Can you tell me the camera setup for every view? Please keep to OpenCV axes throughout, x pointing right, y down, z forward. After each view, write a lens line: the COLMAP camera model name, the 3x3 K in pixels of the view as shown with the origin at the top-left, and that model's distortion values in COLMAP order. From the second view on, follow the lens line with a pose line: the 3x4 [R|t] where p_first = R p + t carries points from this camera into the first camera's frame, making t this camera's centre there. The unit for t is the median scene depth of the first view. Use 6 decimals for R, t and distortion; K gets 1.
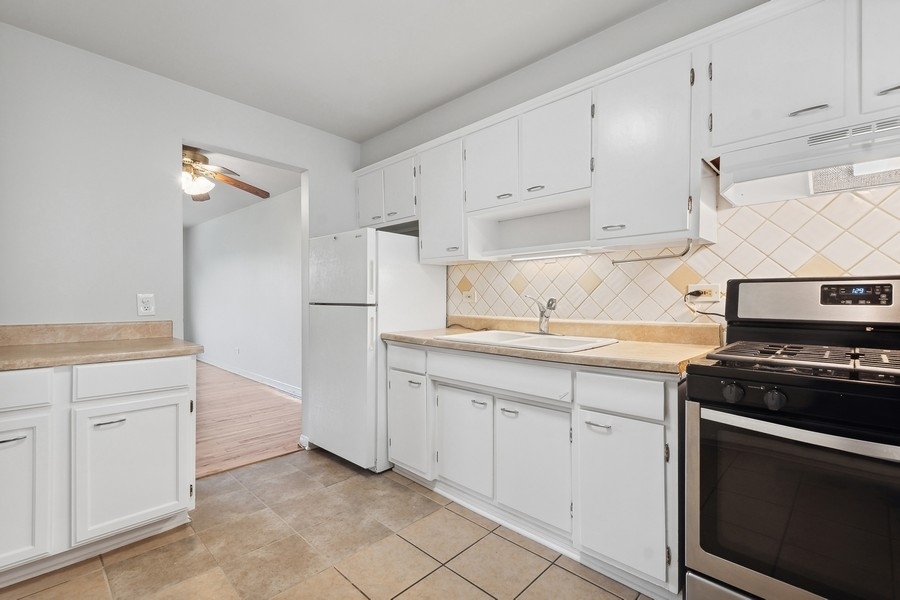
lens RADIAL K [[407.9, 0, 450.7], [0, 407.9, 301.4], [0, 0, 1]] dist [-0.000236, -0.000679]
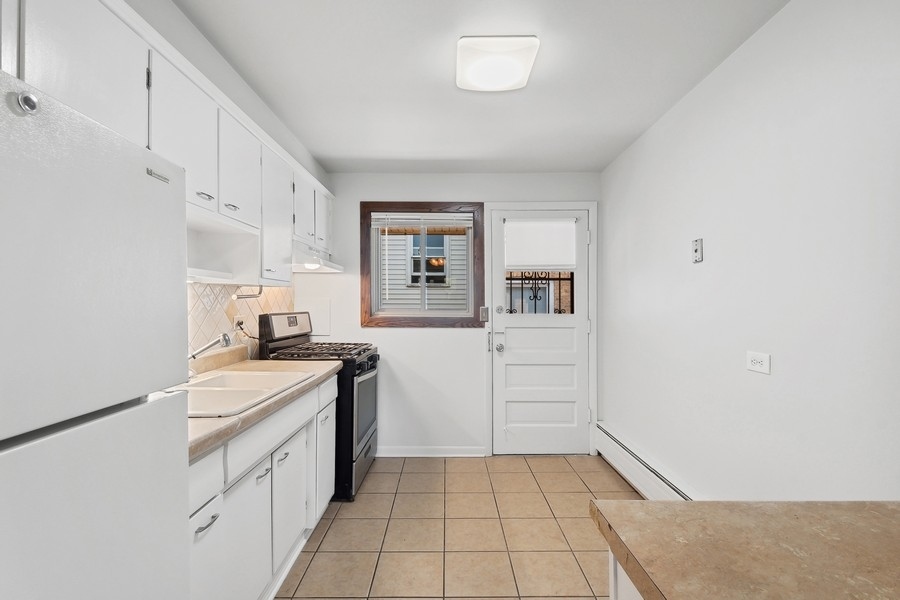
lens RADIAL K [[407.9, 0, 450.7], [0, 407.9, 301.4], [0, 0, 1]] dist [-0.000236, -0.000679]
pose [[-0.698418, 0.002369, 0.715686, -0.775536], [0.000048, 0.999995, -0.003263, -0.081372], [-0.715690, -0.002245, -0.698415, 1.358991]]
